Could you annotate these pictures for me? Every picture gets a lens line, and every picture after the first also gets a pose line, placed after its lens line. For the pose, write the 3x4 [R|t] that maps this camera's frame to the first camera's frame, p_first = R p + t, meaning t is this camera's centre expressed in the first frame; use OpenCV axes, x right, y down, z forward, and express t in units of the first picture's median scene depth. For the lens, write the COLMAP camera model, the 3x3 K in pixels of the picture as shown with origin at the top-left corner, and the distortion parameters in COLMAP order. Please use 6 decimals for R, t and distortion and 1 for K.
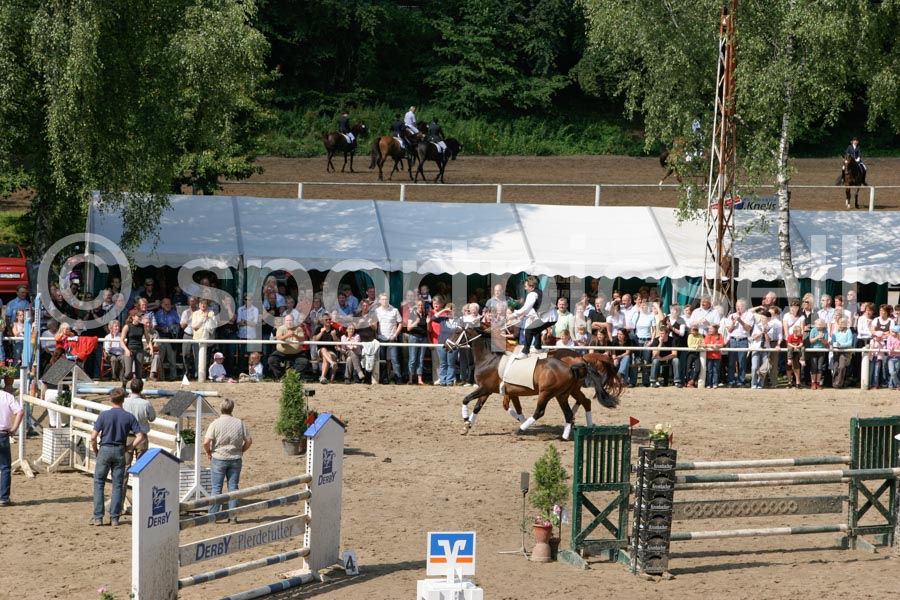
lens RADIAL K [[3047.9, 0, 447.5], [0, 3047.9, 295.1], [0, 0, 1]] dist [0.331147, 0.000000]
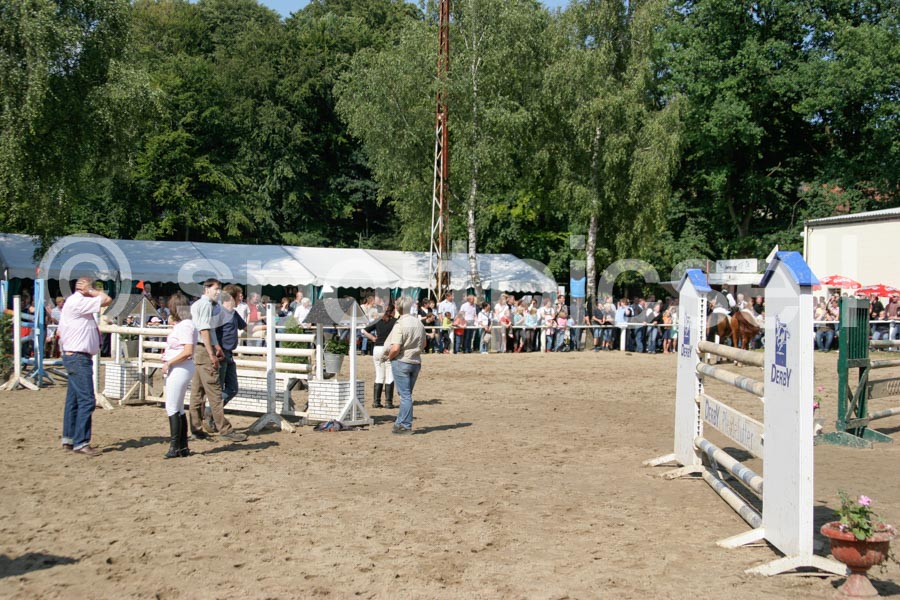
lens RADIAL K [[1172.1, 0, 452.7], [0, 1172.1, 297.8], [0, 0, 1]] dist [-0.128745, 0.000000]
pose [[0.917059, -0.010908, 0.398601, -0.140780], [0.041096, 0.996888, -0.067268, 0.041081], [-0.396627, 0.078070, 0.914654, 0.478717]]
